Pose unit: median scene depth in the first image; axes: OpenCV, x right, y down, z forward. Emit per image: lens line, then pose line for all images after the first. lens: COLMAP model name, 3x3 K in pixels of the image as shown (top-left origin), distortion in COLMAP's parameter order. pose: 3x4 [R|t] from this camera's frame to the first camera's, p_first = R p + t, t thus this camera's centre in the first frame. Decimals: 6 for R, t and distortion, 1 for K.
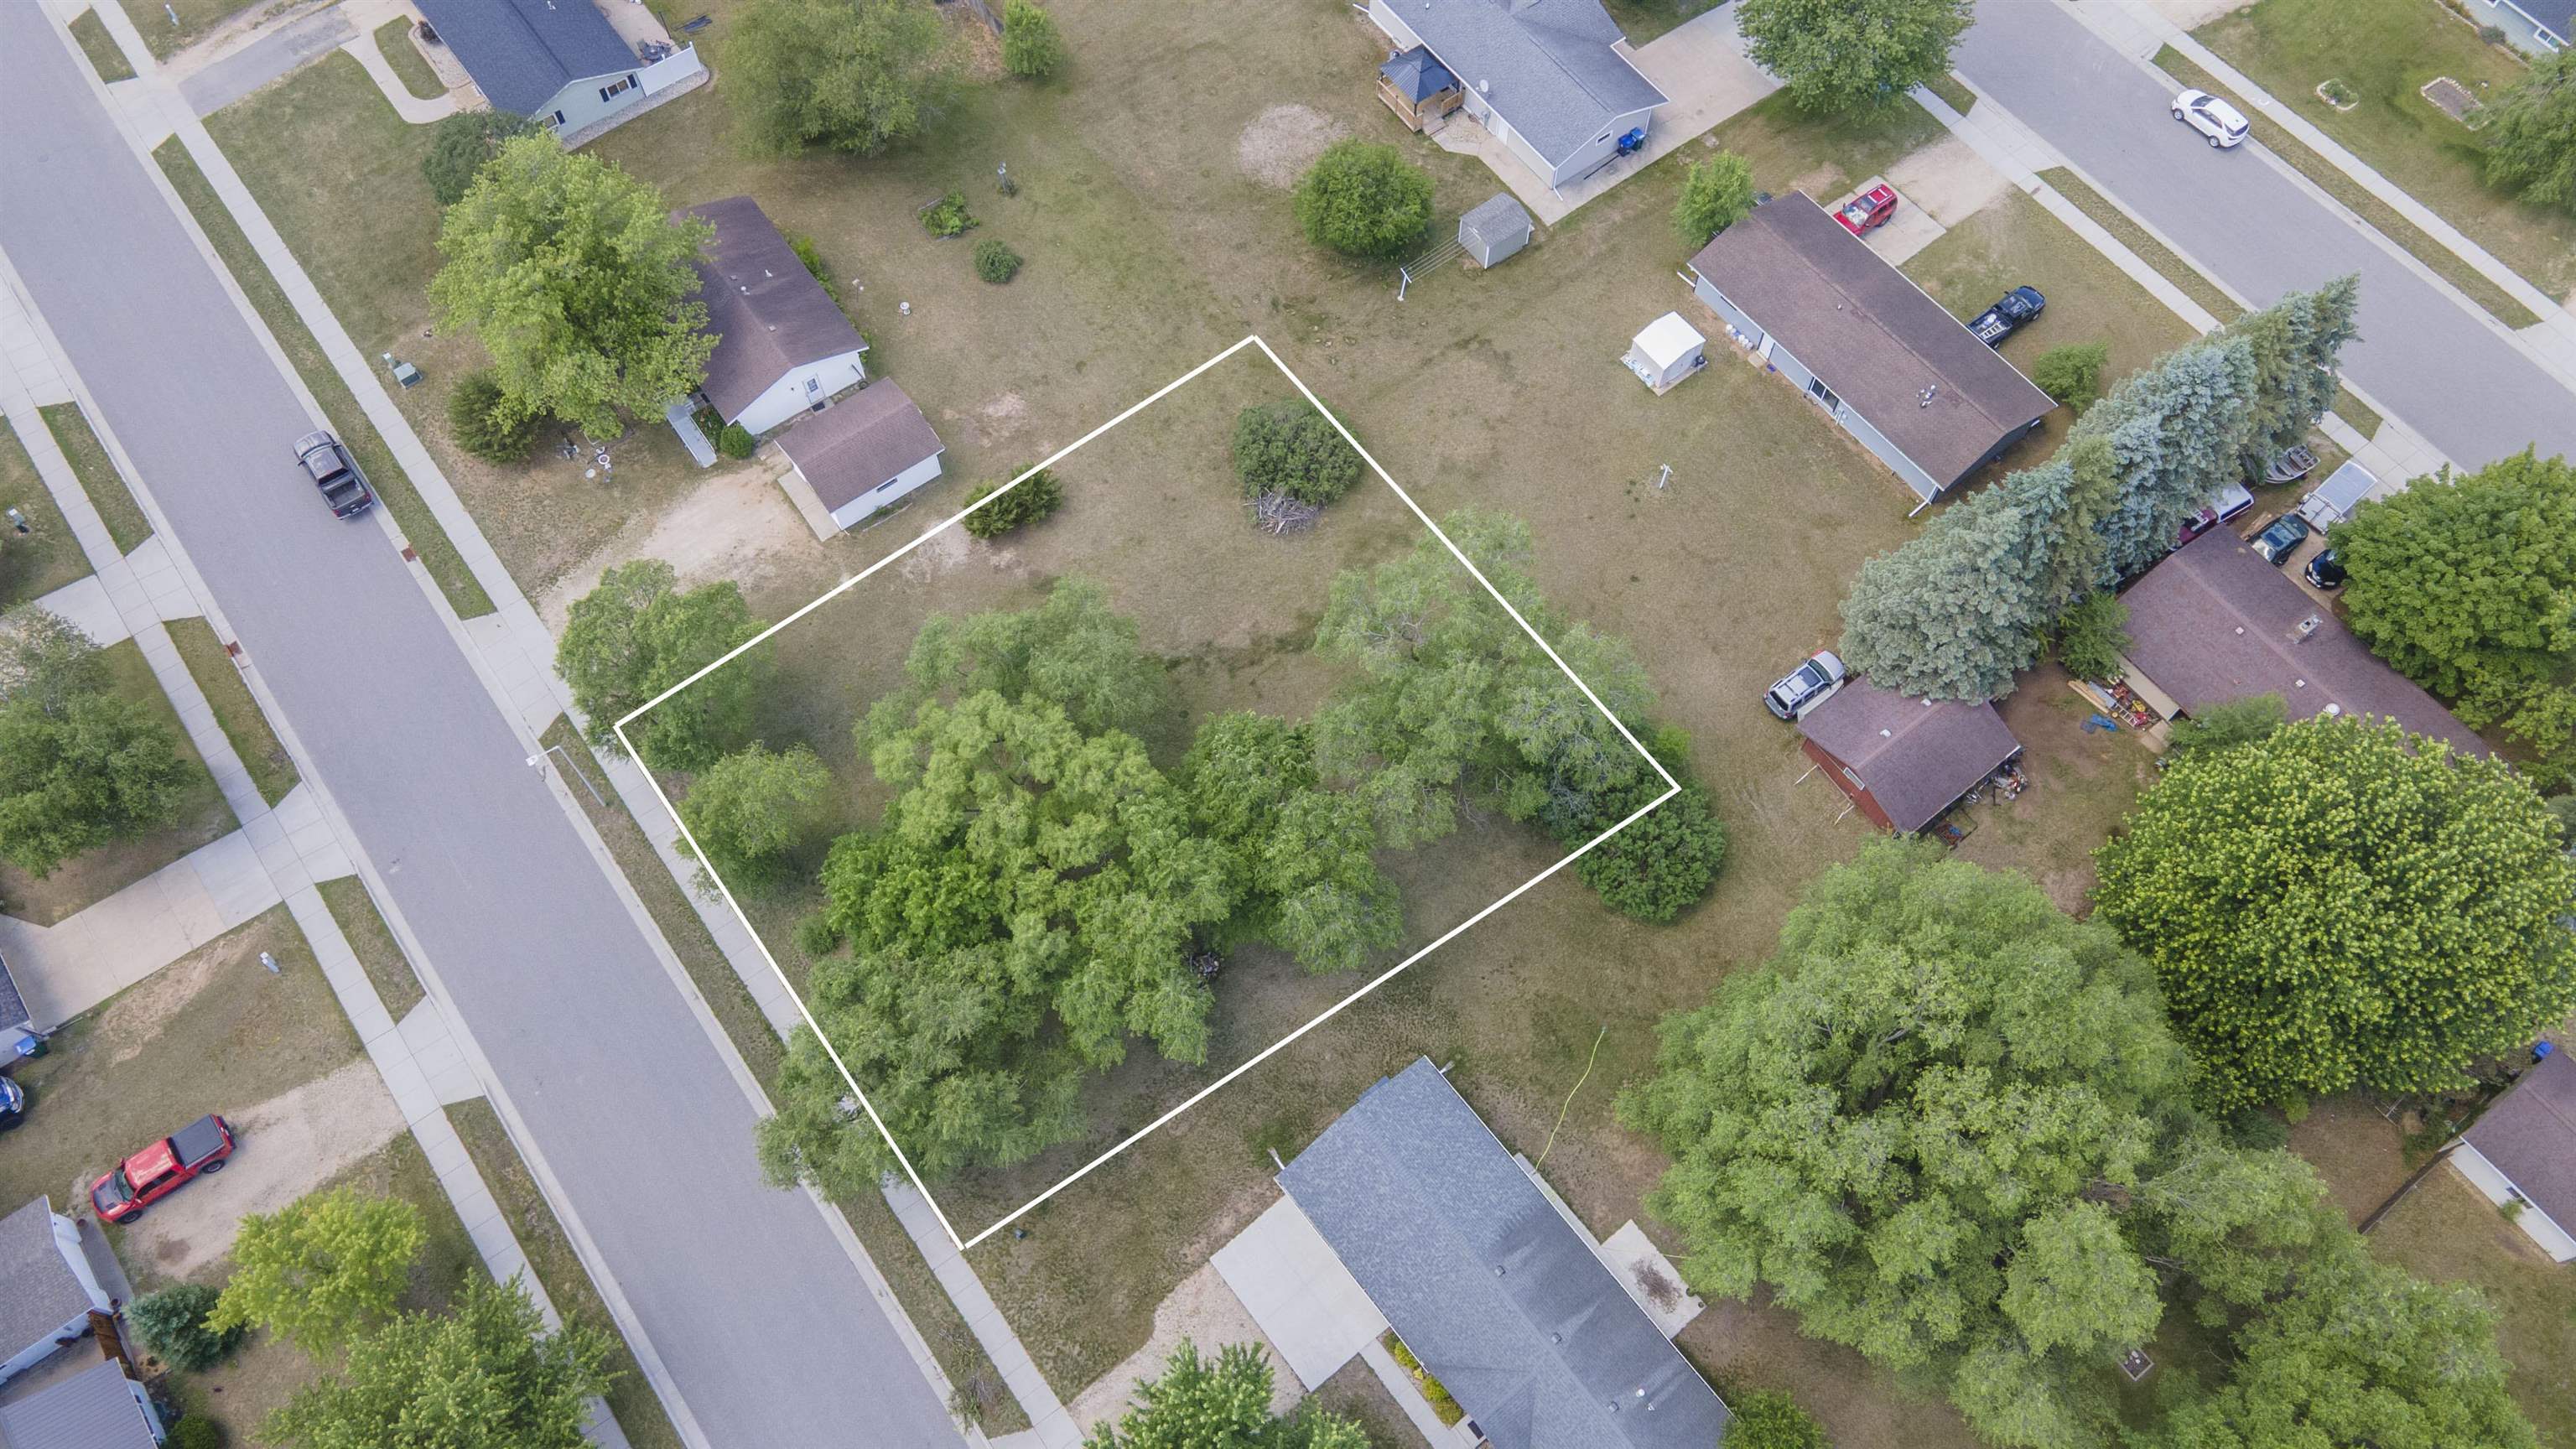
lens RADIAL K [[1891.3, 0, 1288.8], [0, 1891.3, 712.1], [0, 0, 1]] dist [0.002485, 0.078008]
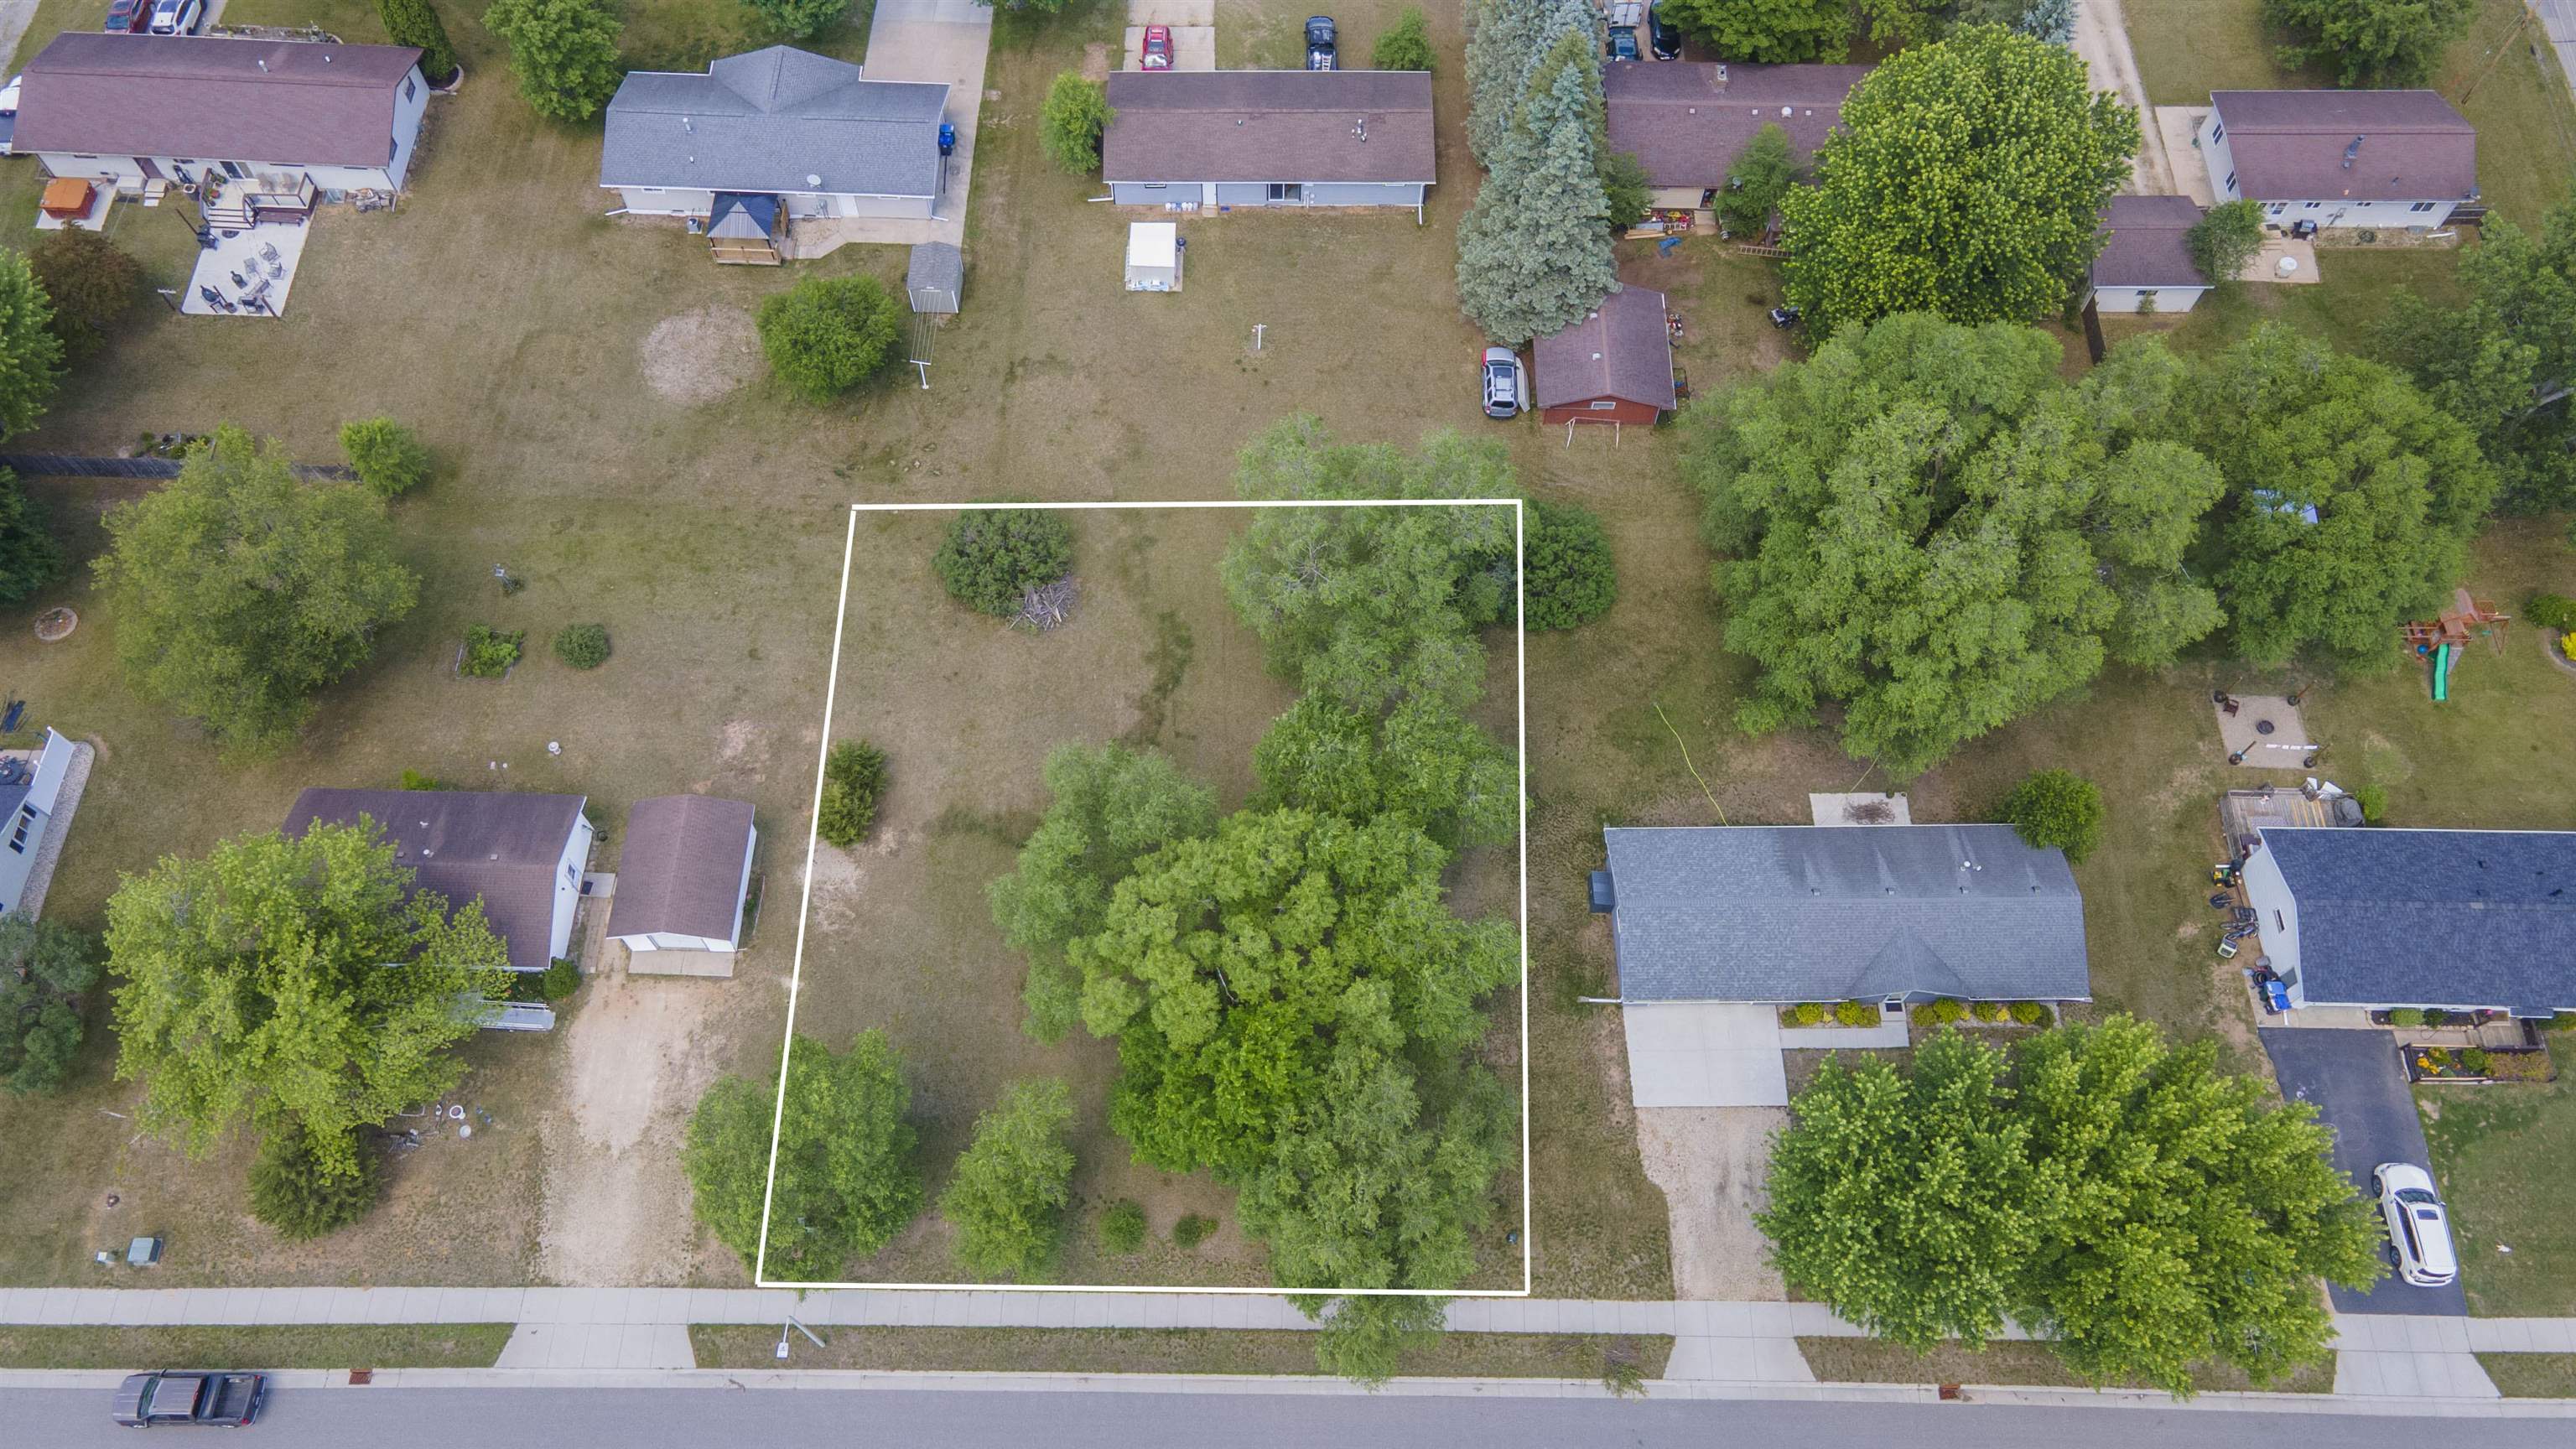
lens RADIAL K [[1891.3, 0, 1288.8], [0, 1891.3, 712.1], [0, 0, 1]] dist [0.002485, 0.078008]
pose [[0.611252, -0.697220, 0.374507, -0.334593], [0.699874, 0.697126, 0.155539, -0.132278], [-0.369523, 0.167034, 0.914086, 0.070290]]
